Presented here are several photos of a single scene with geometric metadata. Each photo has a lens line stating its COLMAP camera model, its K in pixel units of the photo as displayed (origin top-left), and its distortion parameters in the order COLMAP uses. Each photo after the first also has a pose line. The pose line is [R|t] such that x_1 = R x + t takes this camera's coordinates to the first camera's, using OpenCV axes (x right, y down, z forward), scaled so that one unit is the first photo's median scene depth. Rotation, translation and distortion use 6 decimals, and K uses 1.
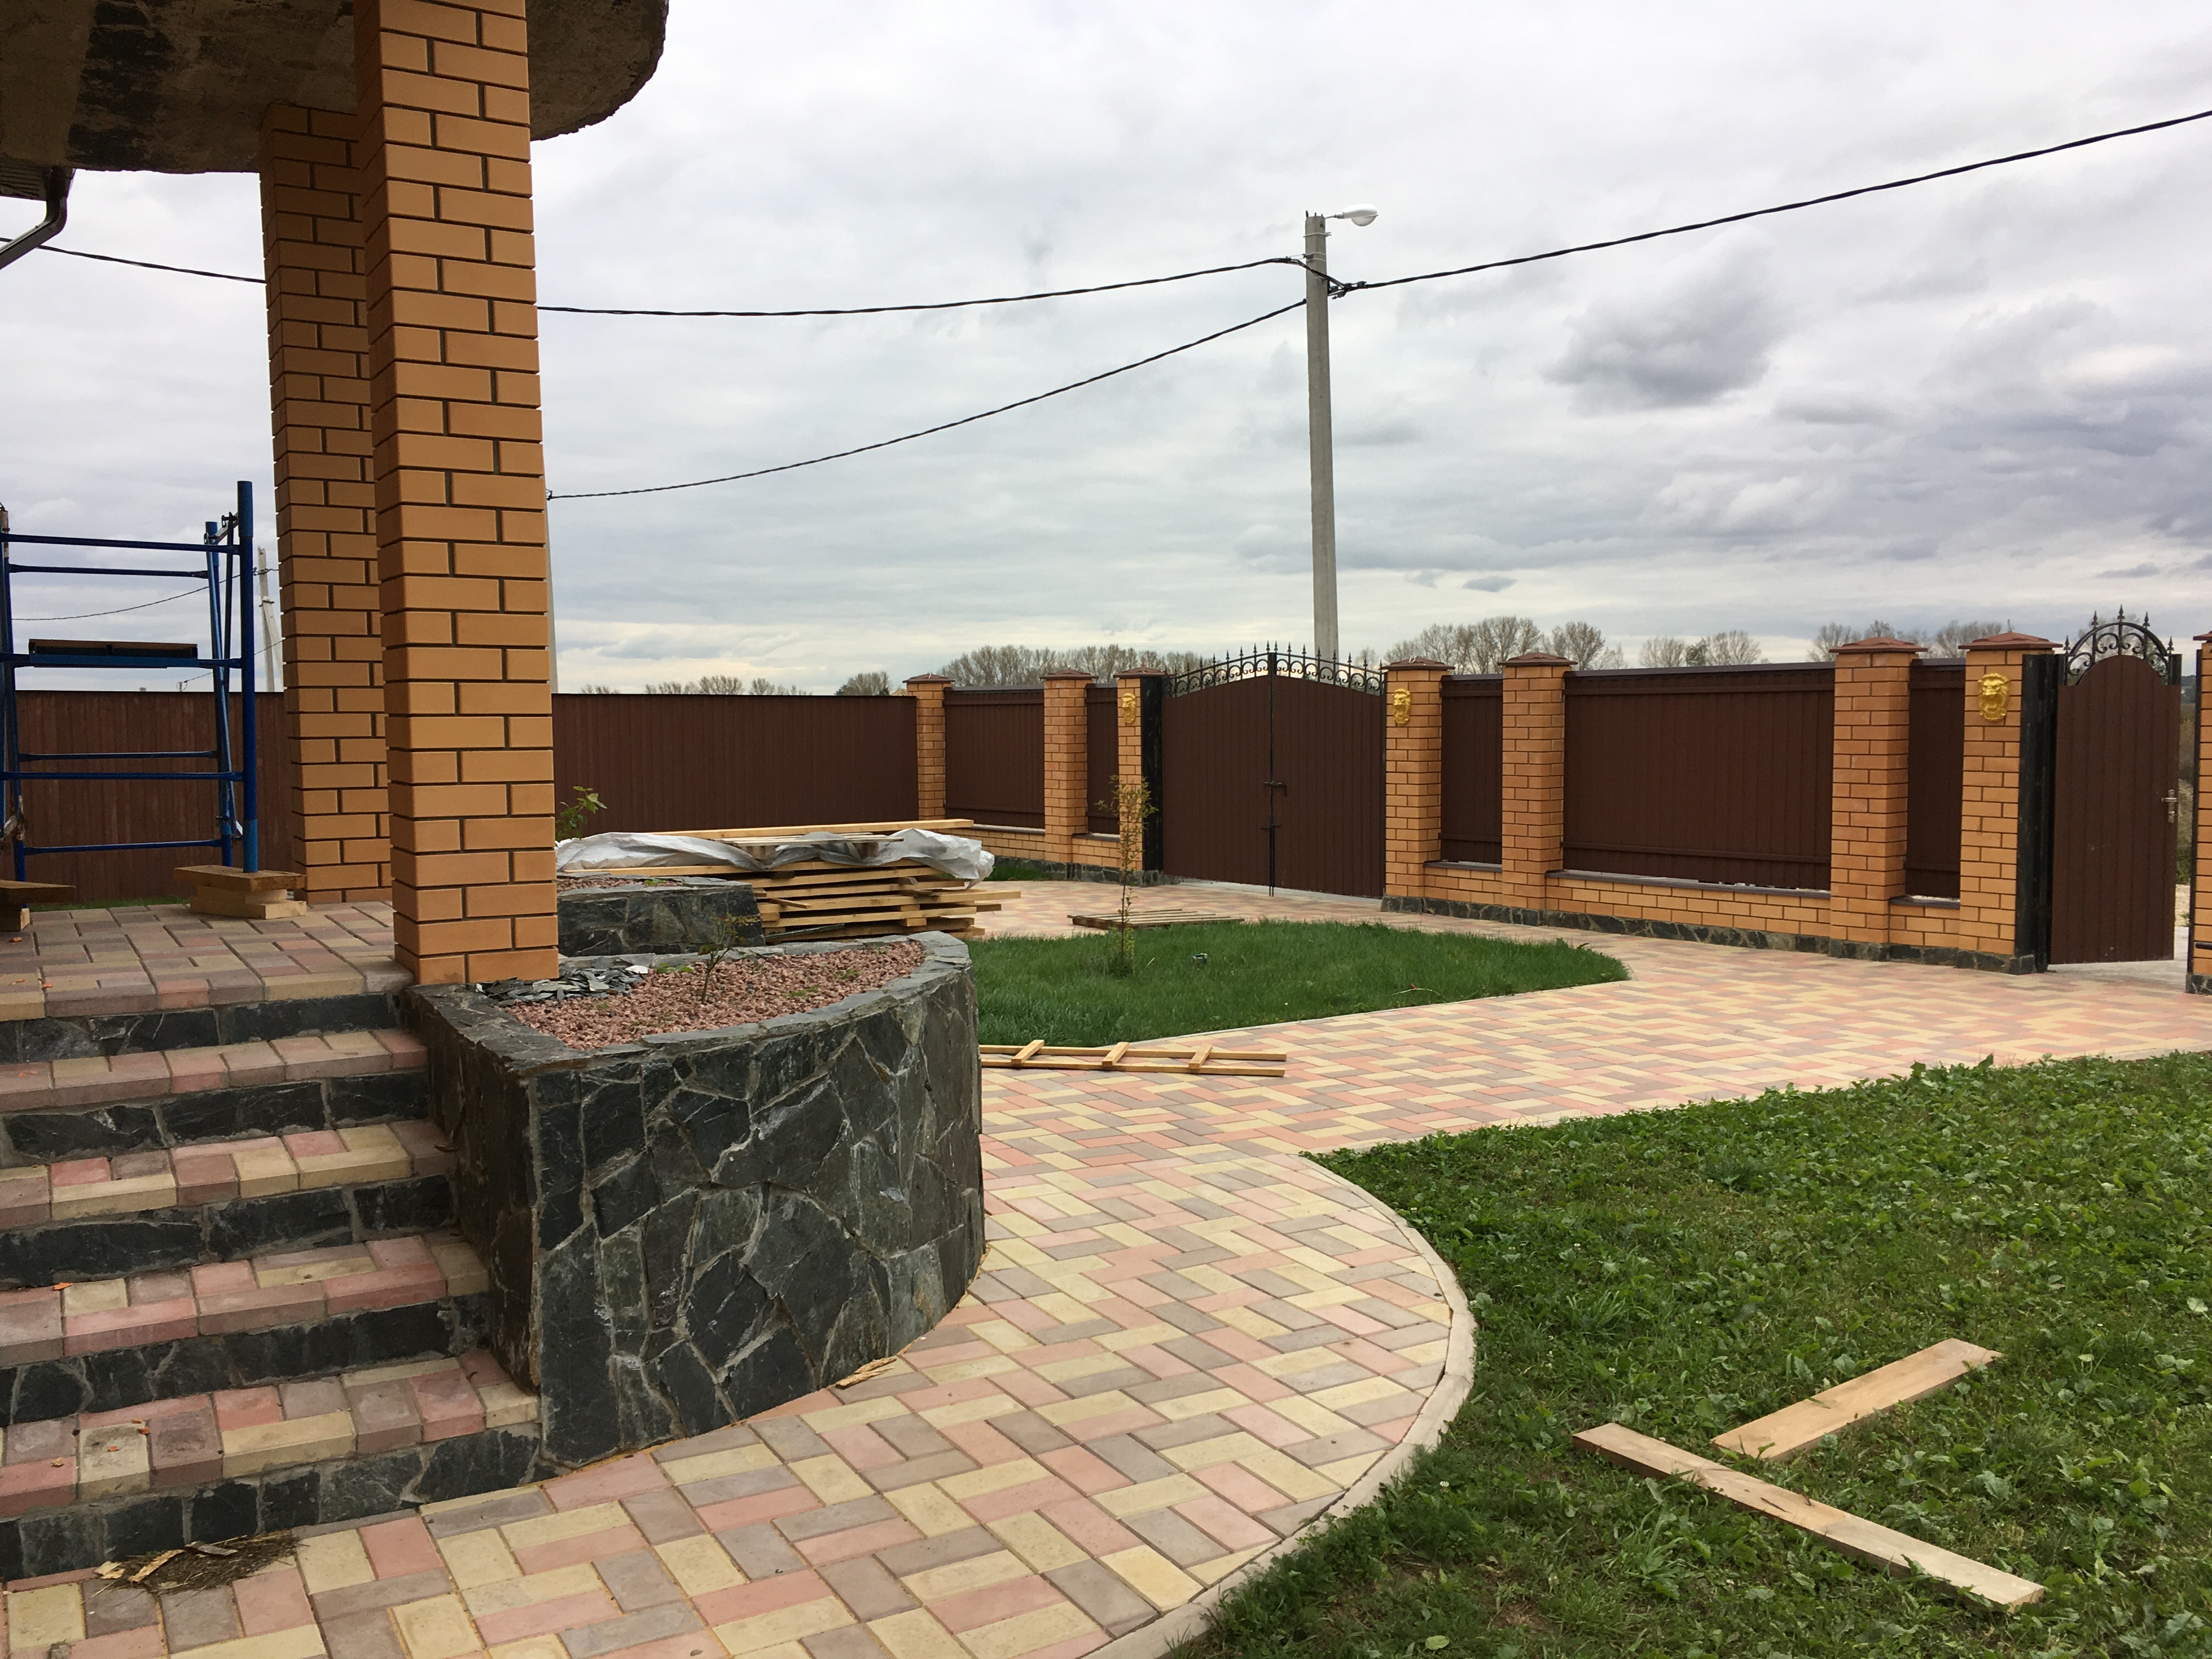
lens RADIAL K [[1859.3, 0, 1116.3], [0, 1859.3, 839.9], [0, 0, 1]] dist [0.076566, -0.082987]
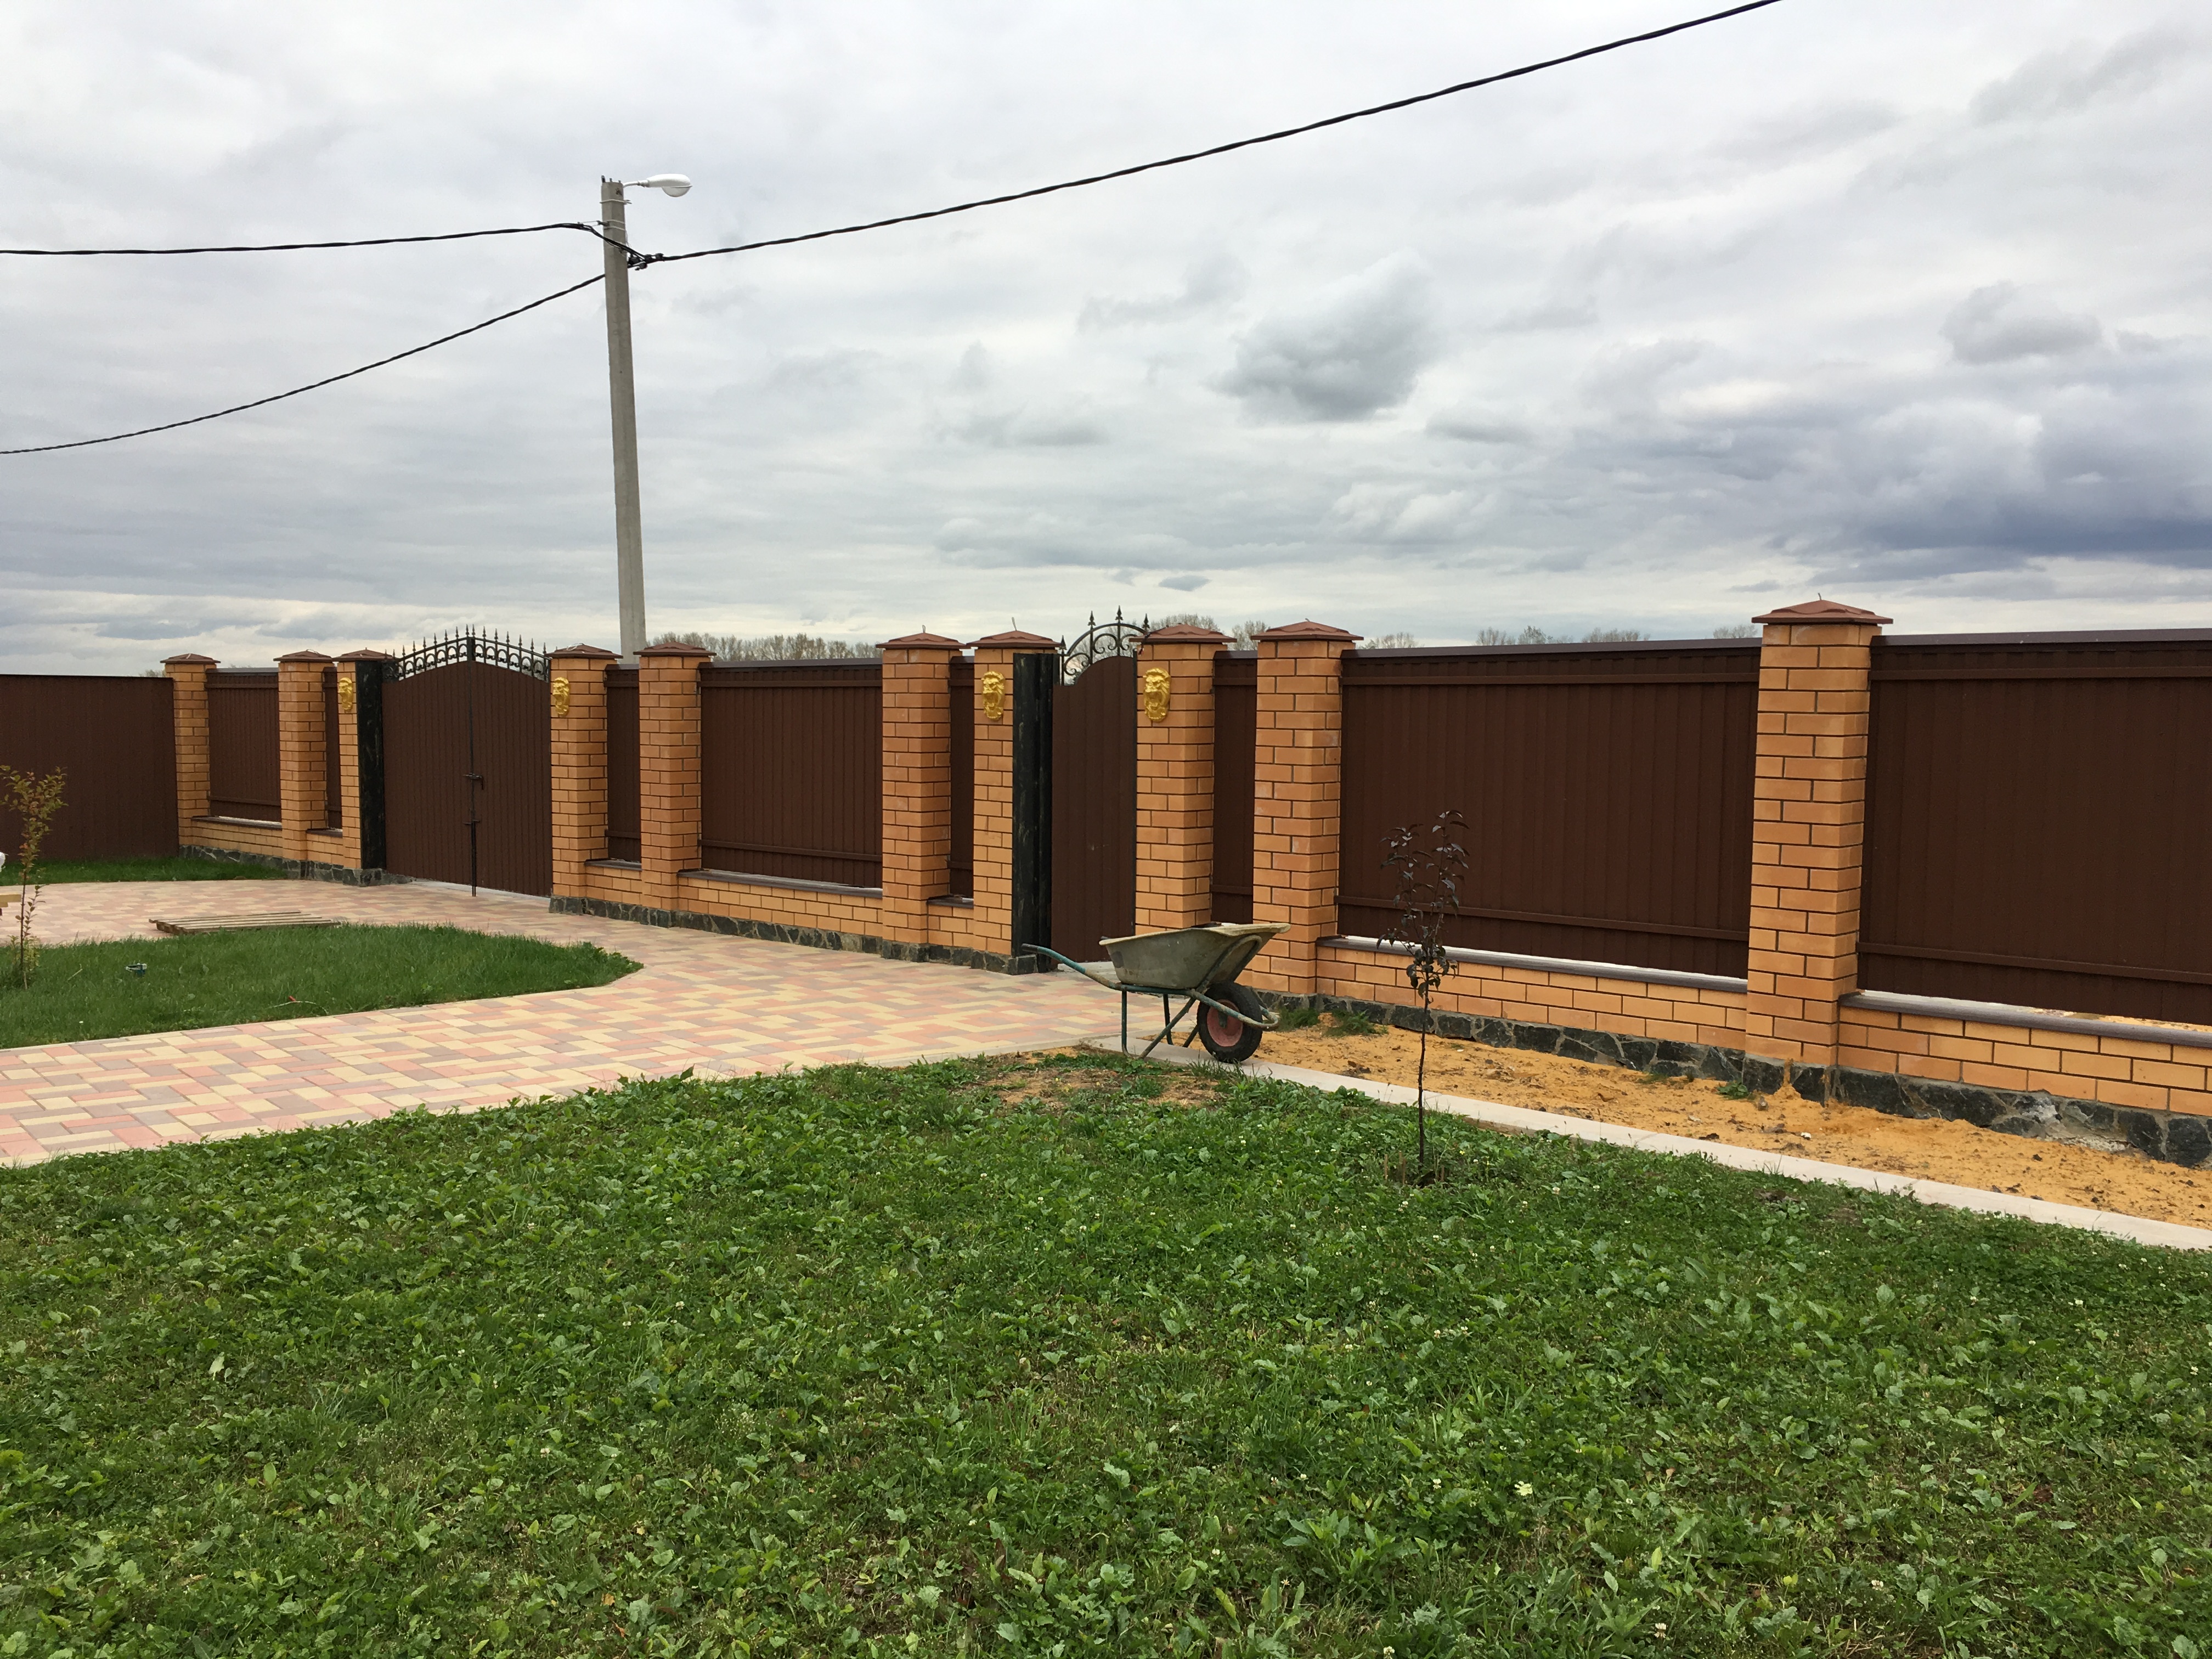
lens RADIAL K [[1818.7, 0, 1141.0], [0, 1818.7, 865.5], [0, 0, 1]] dist [0.049384, -0.005052]
pose [[0.984329, -0.003820, 0.176298, 0.279622], [0.000285, 0.999798, 0.020074, -0.004190], [-0.176339, -0.019709, 0.984132, 0.031533]]
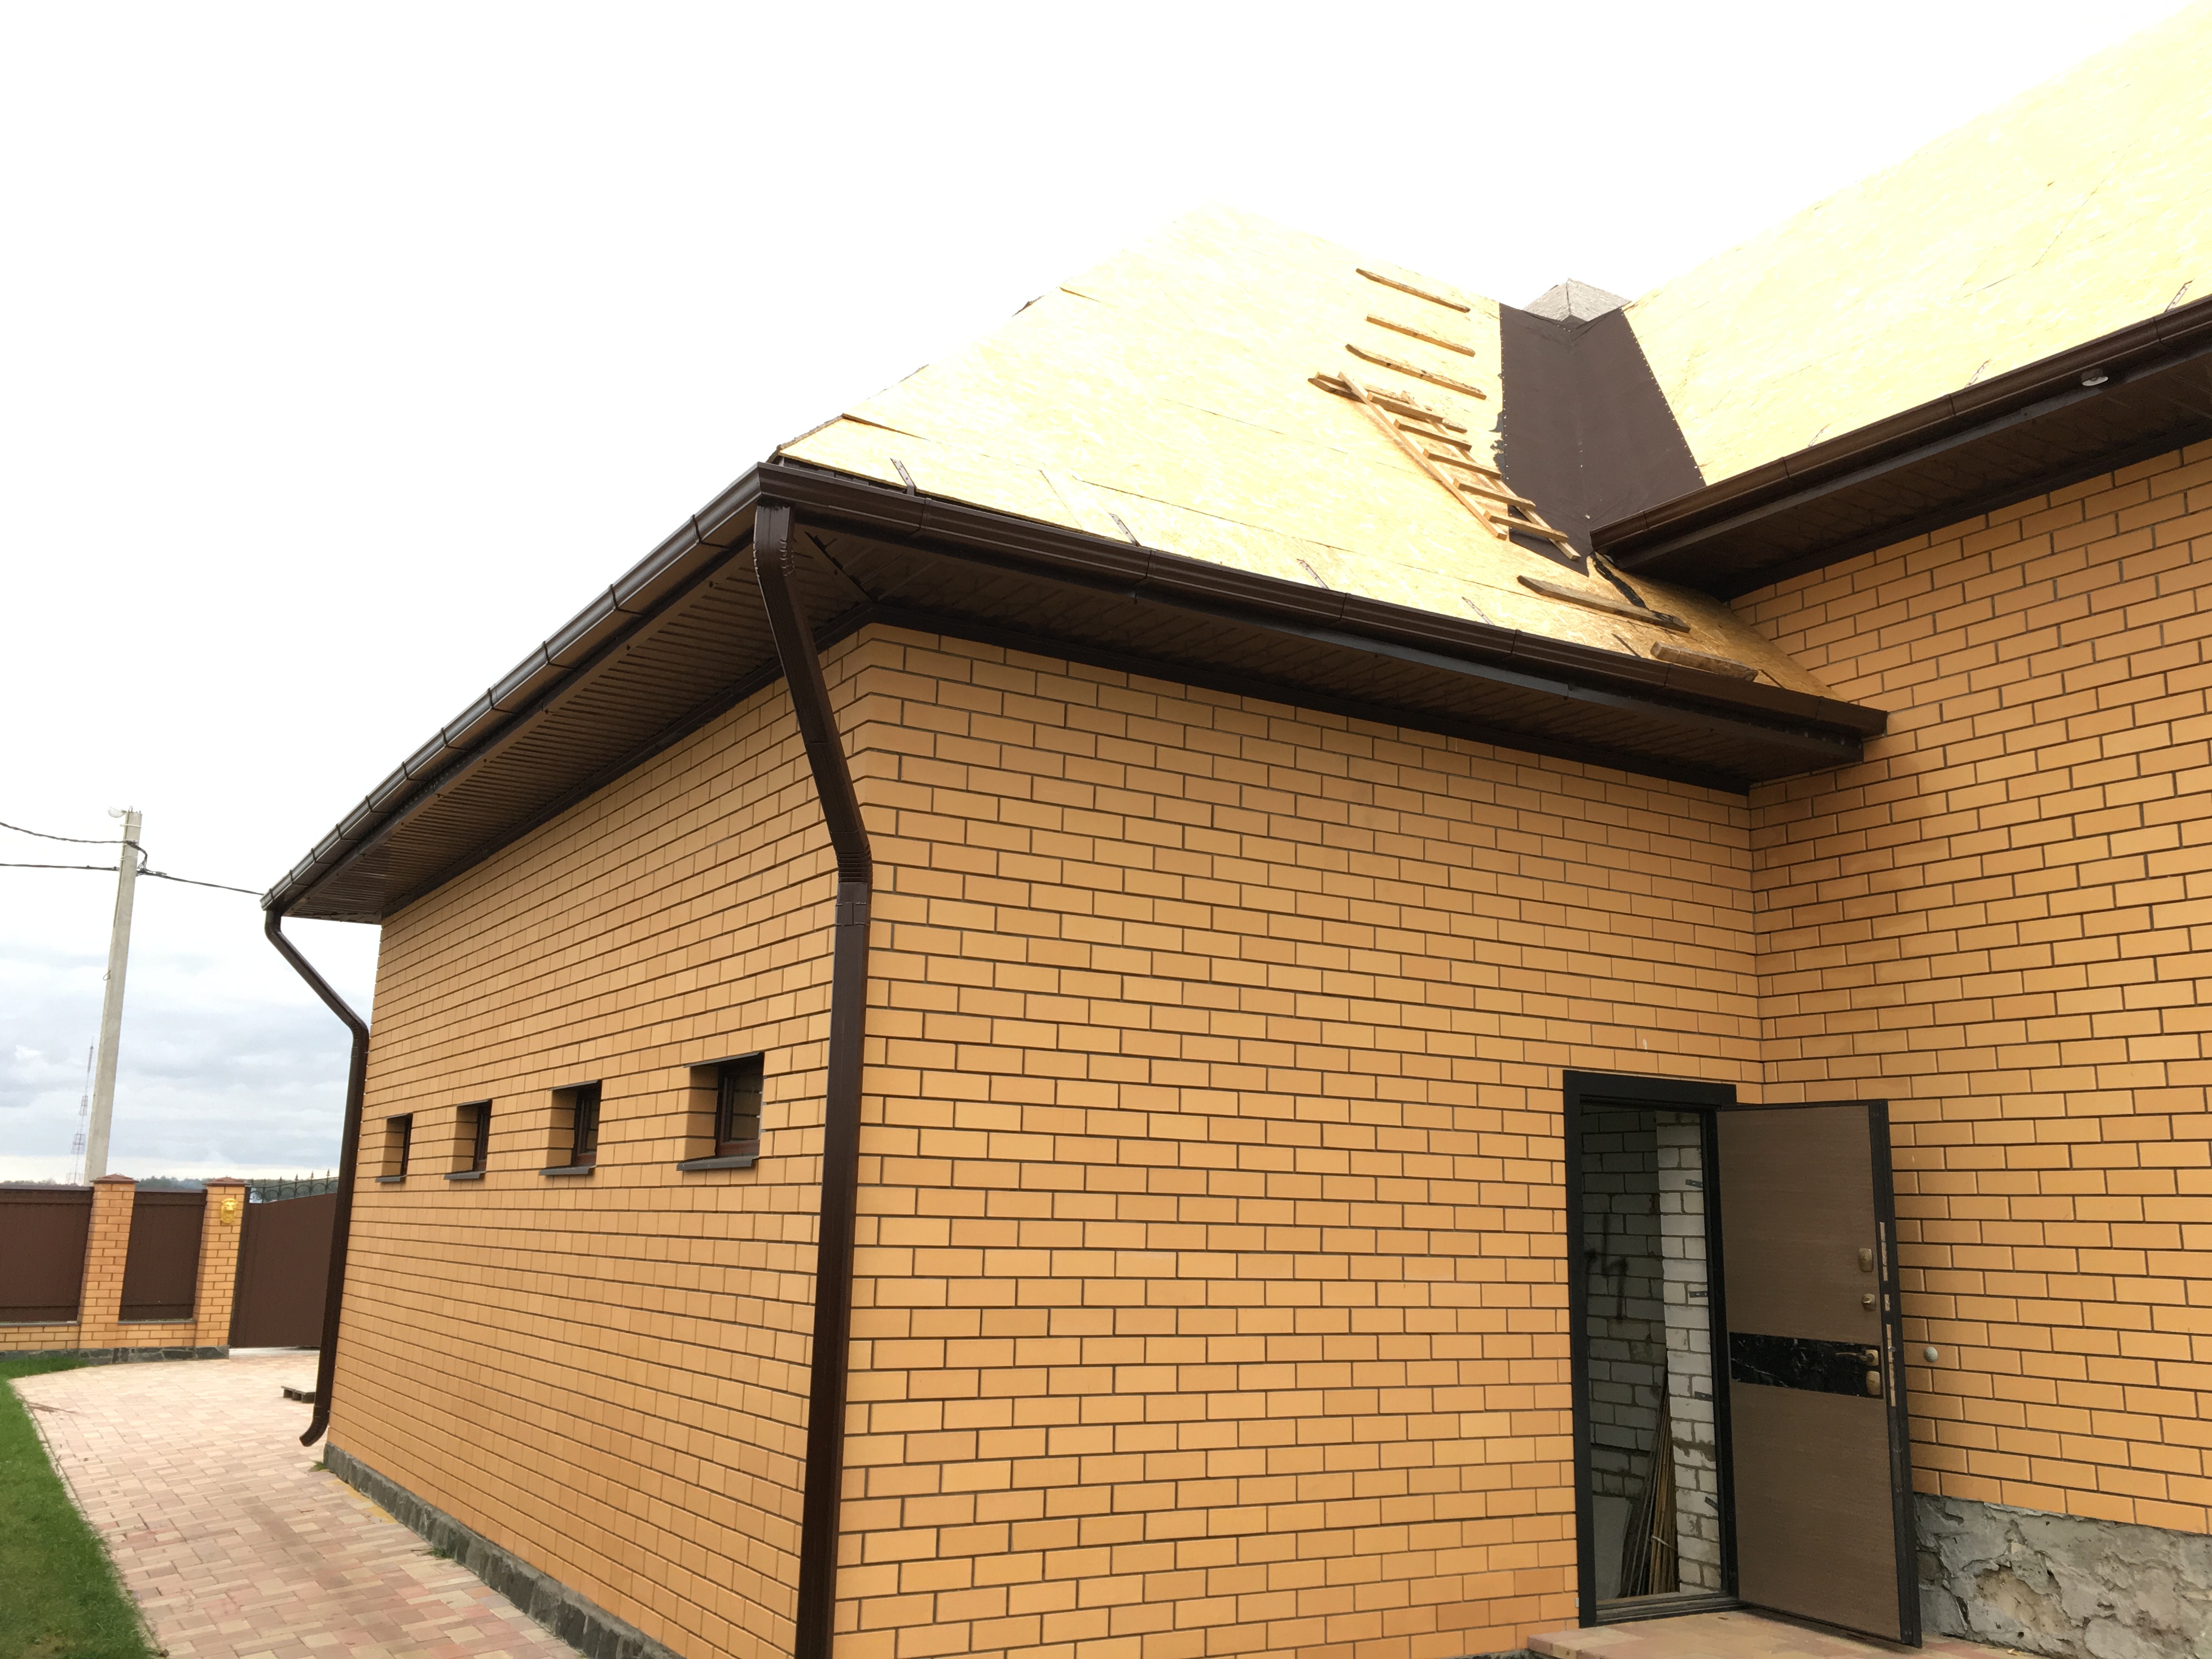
lens RADIAL K [[1859.3, 0, 1116.3], [0, 1859.3, 839.9], [0, 0, 1]] dist [0.076566, -0.082987]
pose [[-0.028224, 0.214361, 0.976347, -1.526607], [0.046688, 0.975952, -0.212925, -0.019750], [-0.998511, 0.039575, -0.037553, 0.530593]]
